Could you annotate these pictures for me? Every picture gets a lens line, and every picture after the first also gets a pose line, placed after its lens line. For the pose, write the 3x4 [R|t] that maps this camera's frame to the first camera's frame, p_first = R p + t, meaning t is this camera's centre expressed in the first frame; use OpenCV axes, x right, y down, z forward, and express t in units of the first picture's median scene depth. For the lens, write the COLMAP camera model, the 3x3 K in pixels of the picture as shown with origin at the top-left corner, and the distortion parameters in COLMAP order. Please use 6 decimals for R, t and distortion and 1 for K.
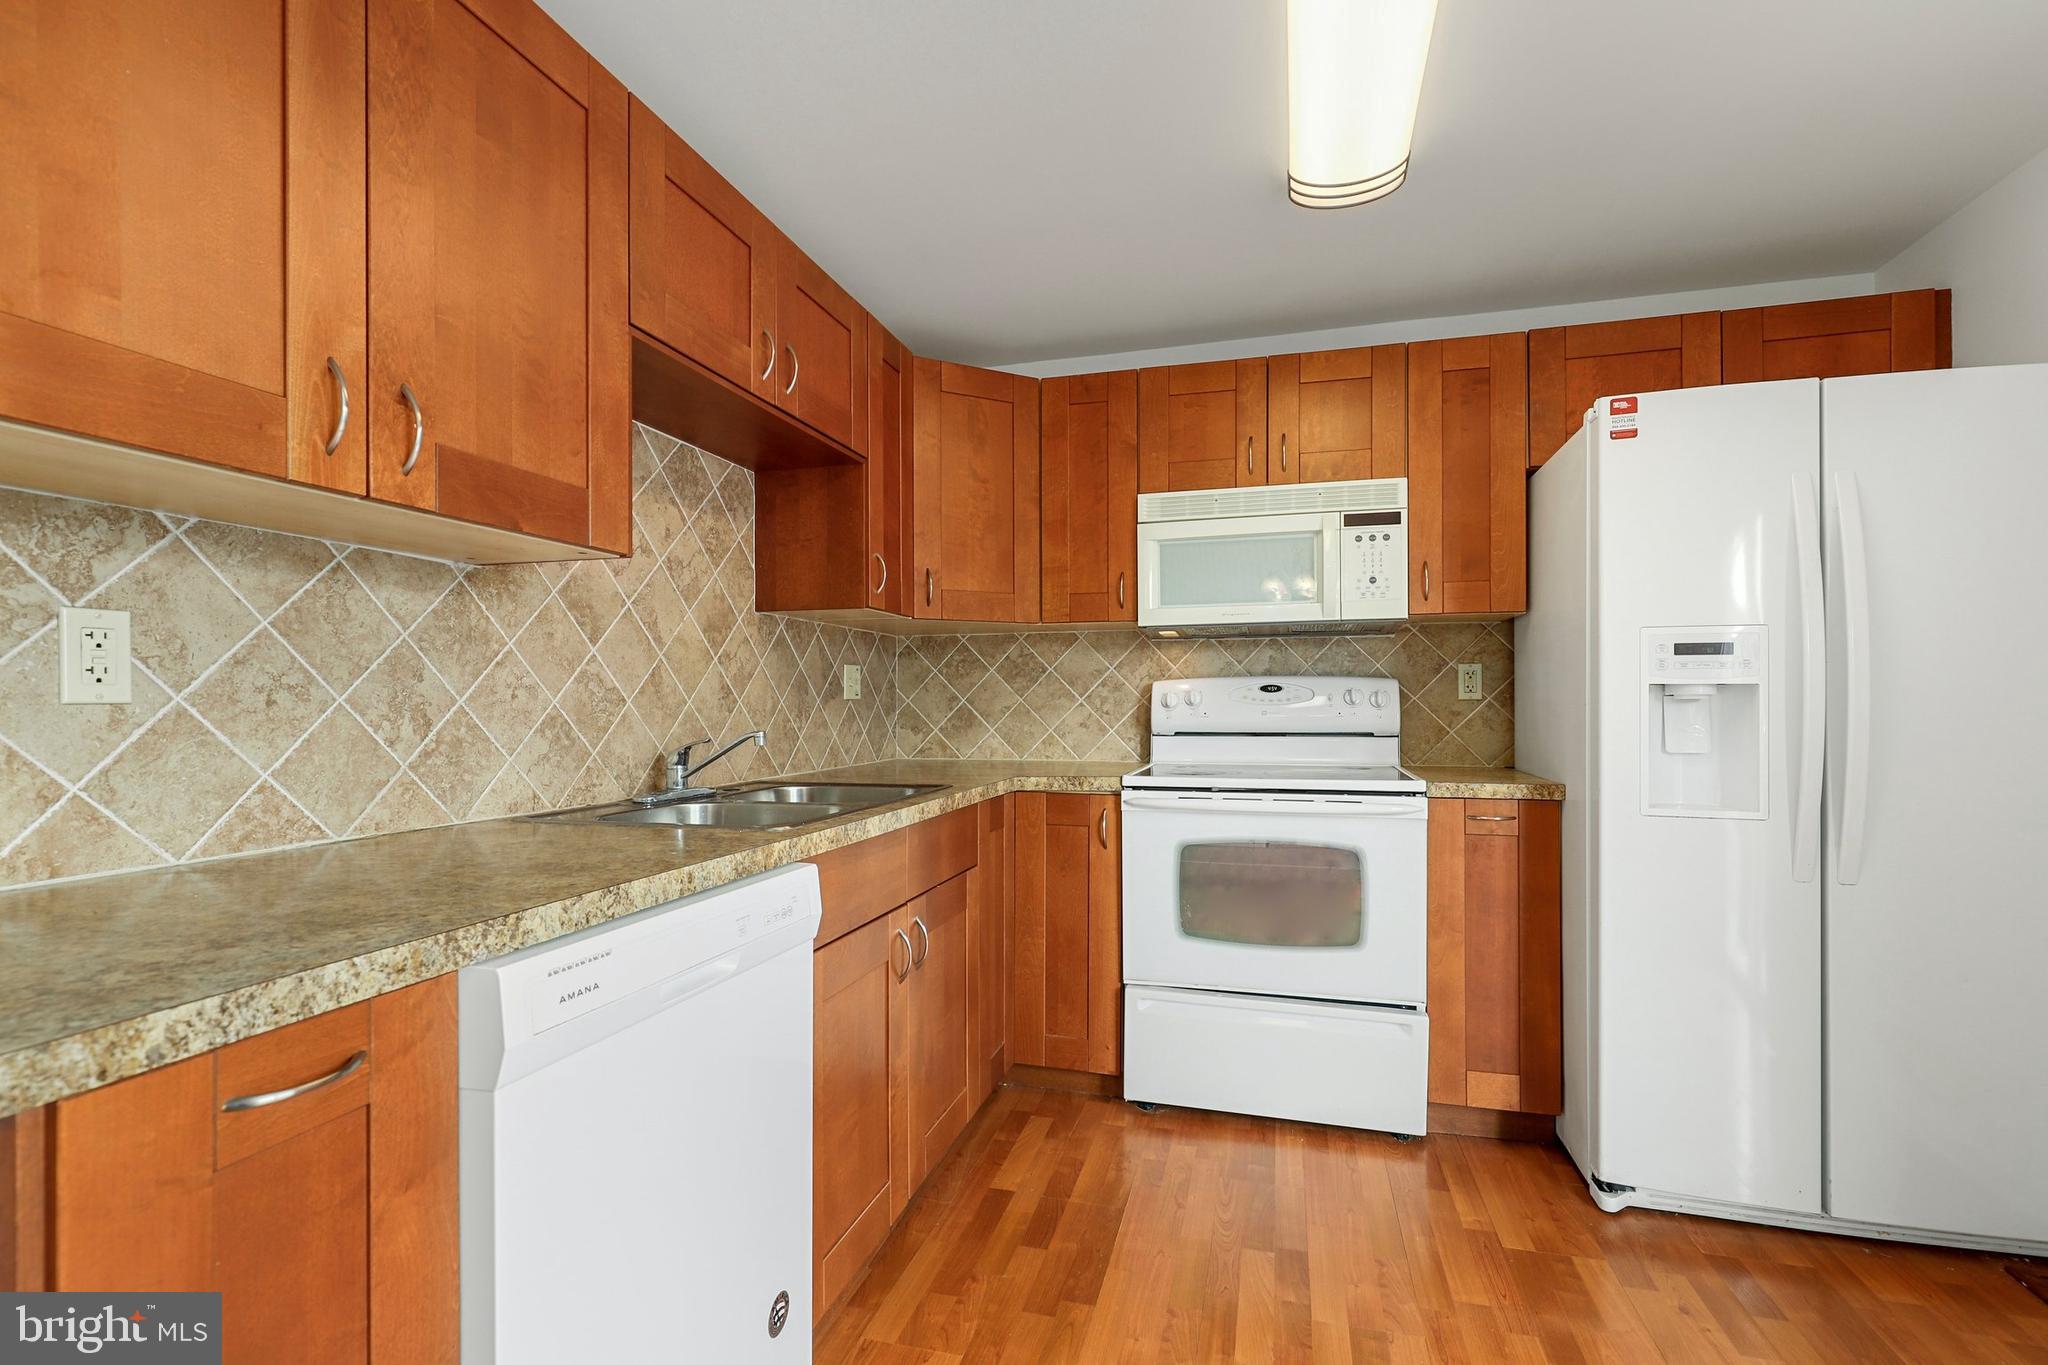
lens RADIAL K [[936.1, 0, 1021.5], [0, 936.1, 704.8], [0, 0, 1]] dist [0.003062, -0.000445]
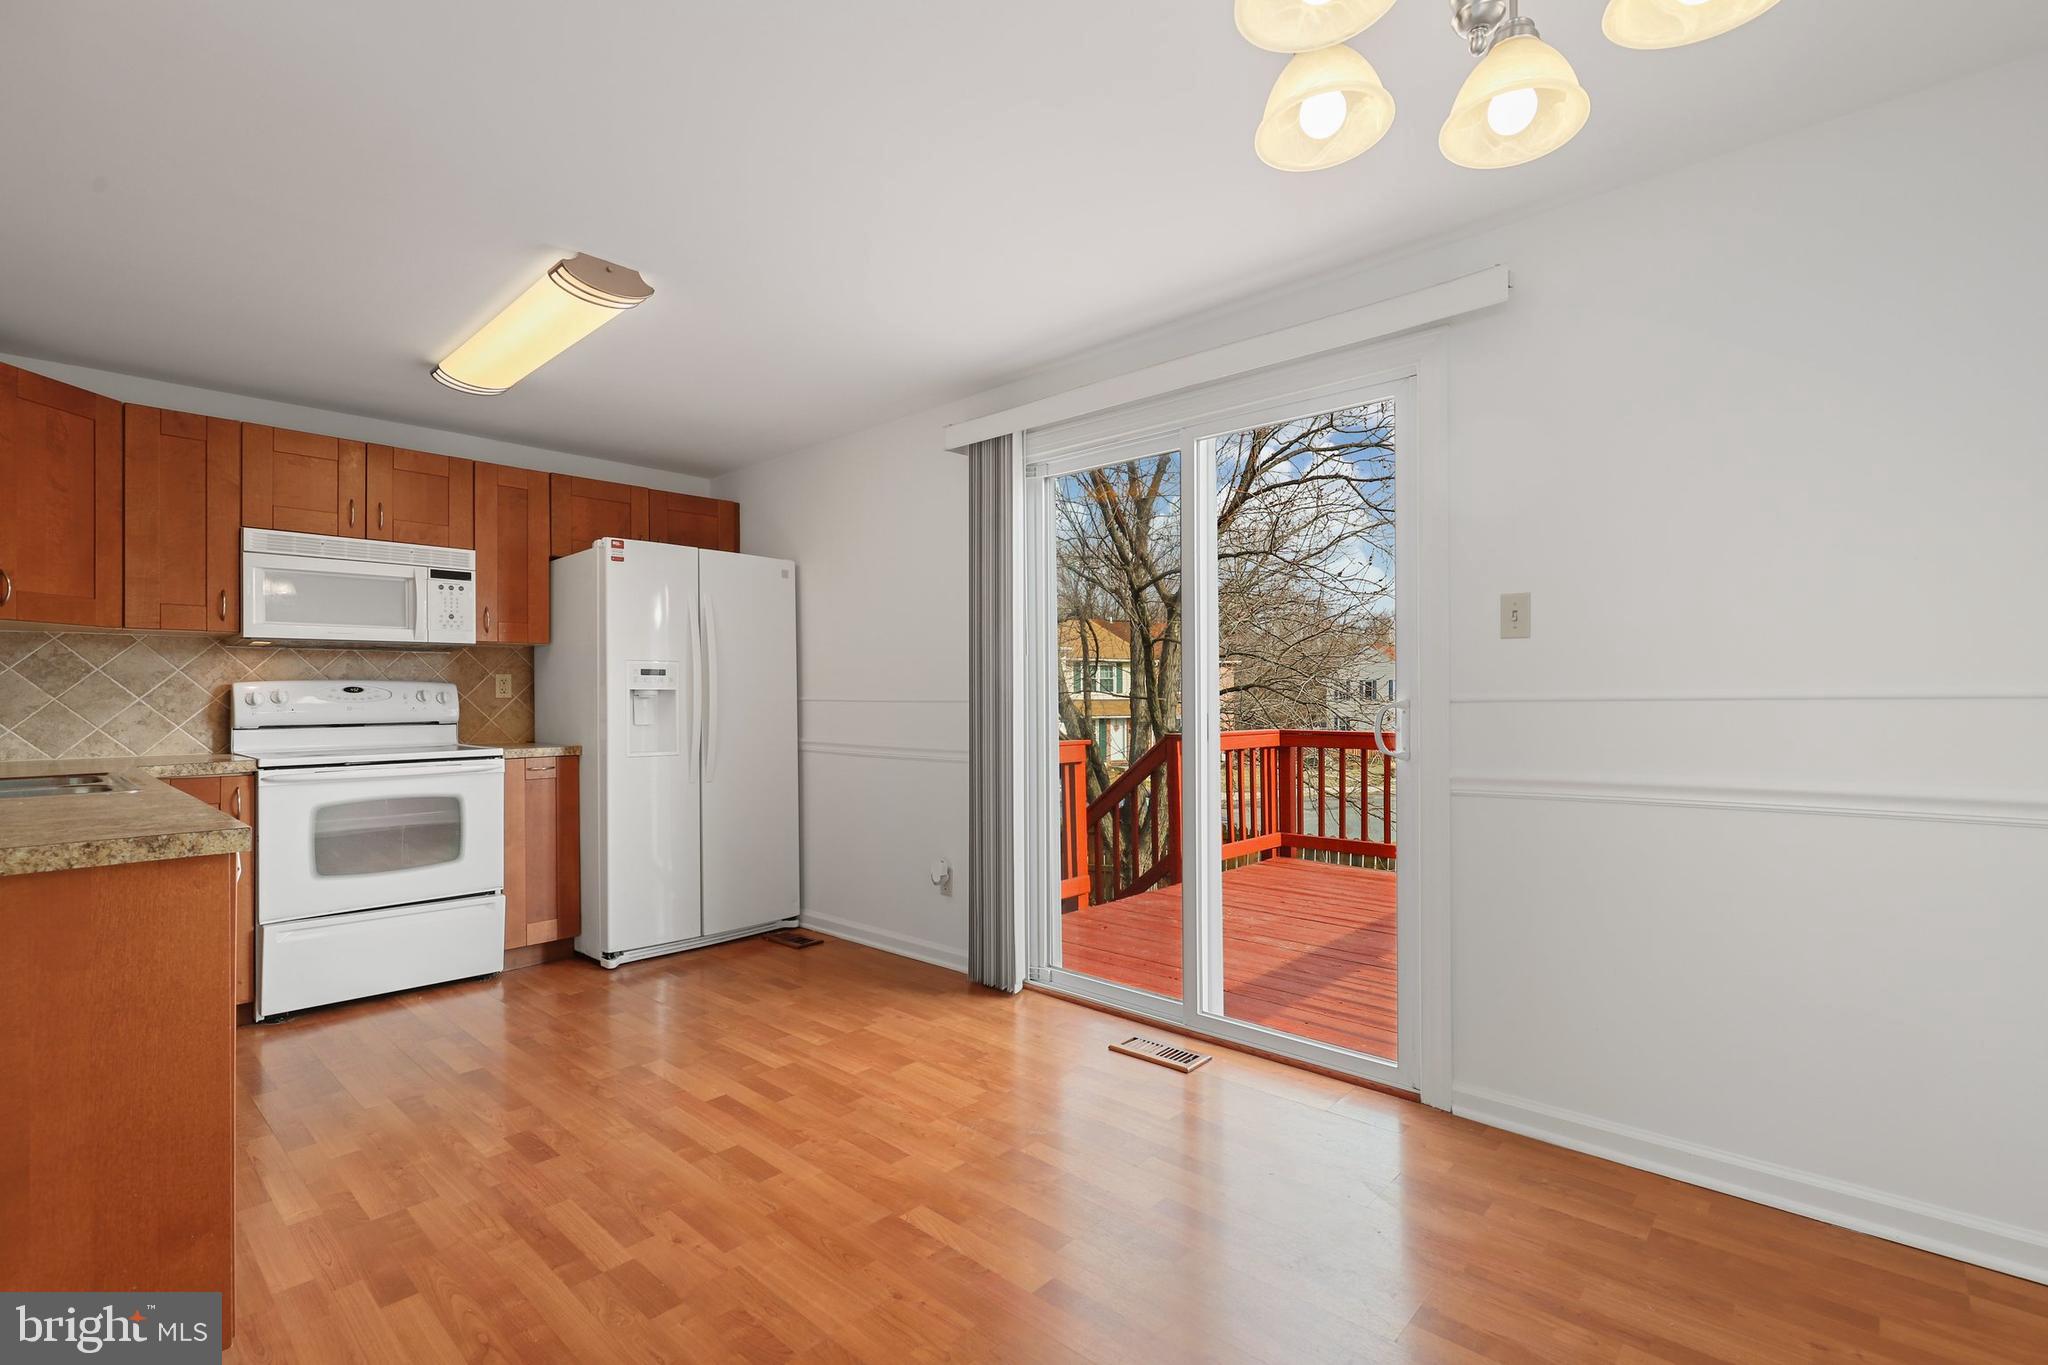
lens RADIAL K [[936.1, 0, 1027.7], [0, 936.1, 689.6], [0, 0, 1]] dist [0.003062, -0.000445]
pose [[0.450296, 0.006397, 0.892856, -0.556759], [0.008296, 0.999901, -0.011348, 0.005806], [-0.892841, 0.012517, 0.450199, -0.491072]]
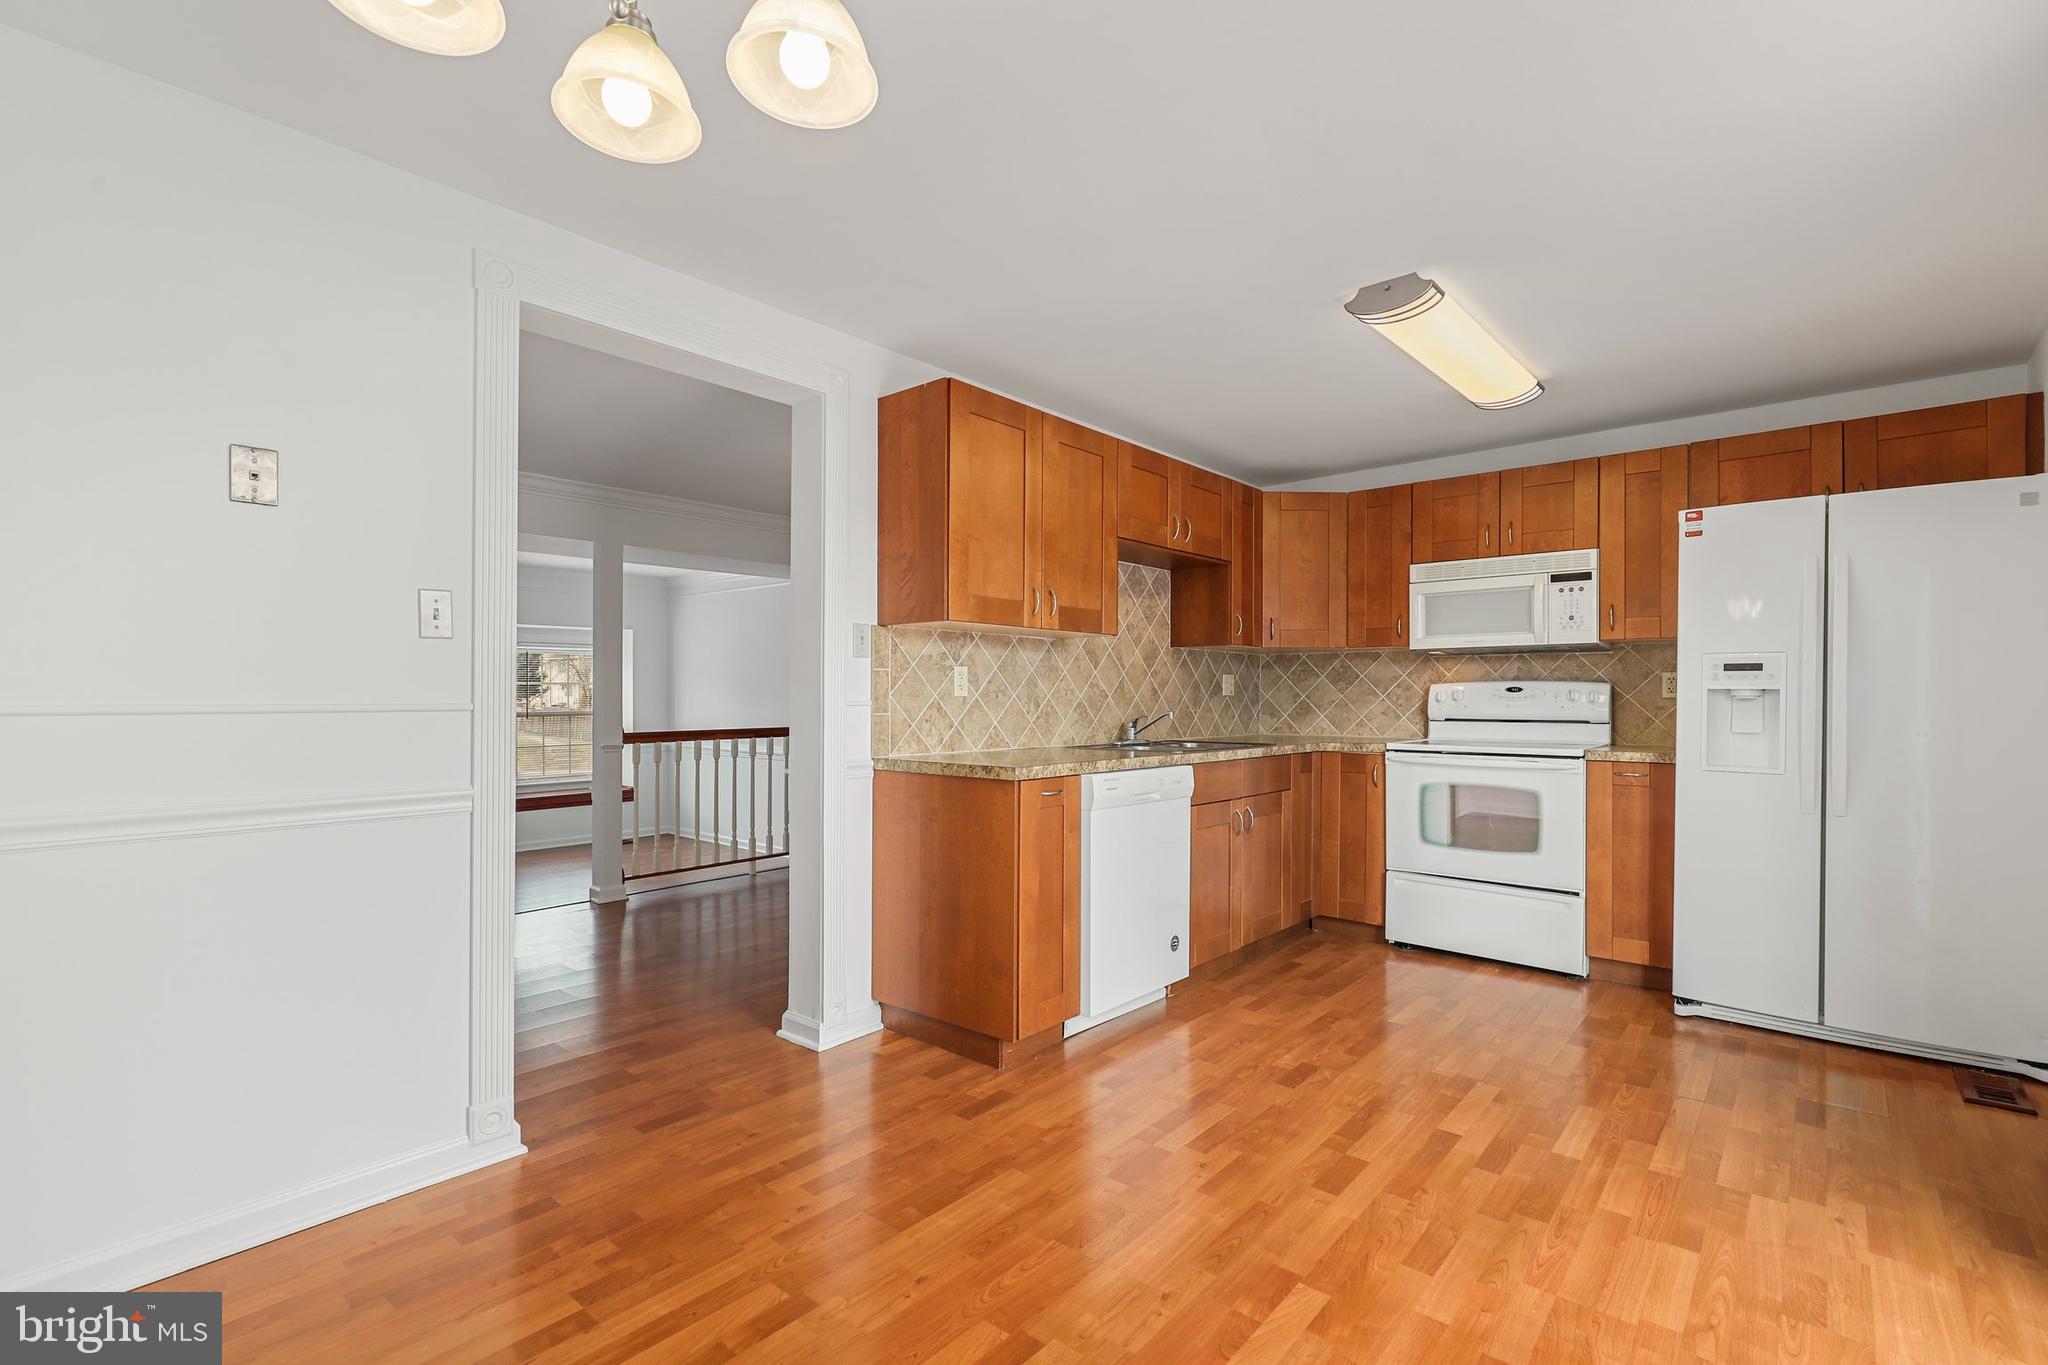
lens RADIAL K [[936.1, 0, 1020.1], [0, 936.1, 697.5], [0, 0, 1]] dist [0.003062, -0.000445]
pose [[0.902890, 0.005501, -0.429836, 0.235564], [-0.006250, 0.999980, -0.000330, 0.000446], [0.429825, 0.002984, 0.902907, -0.770560]]
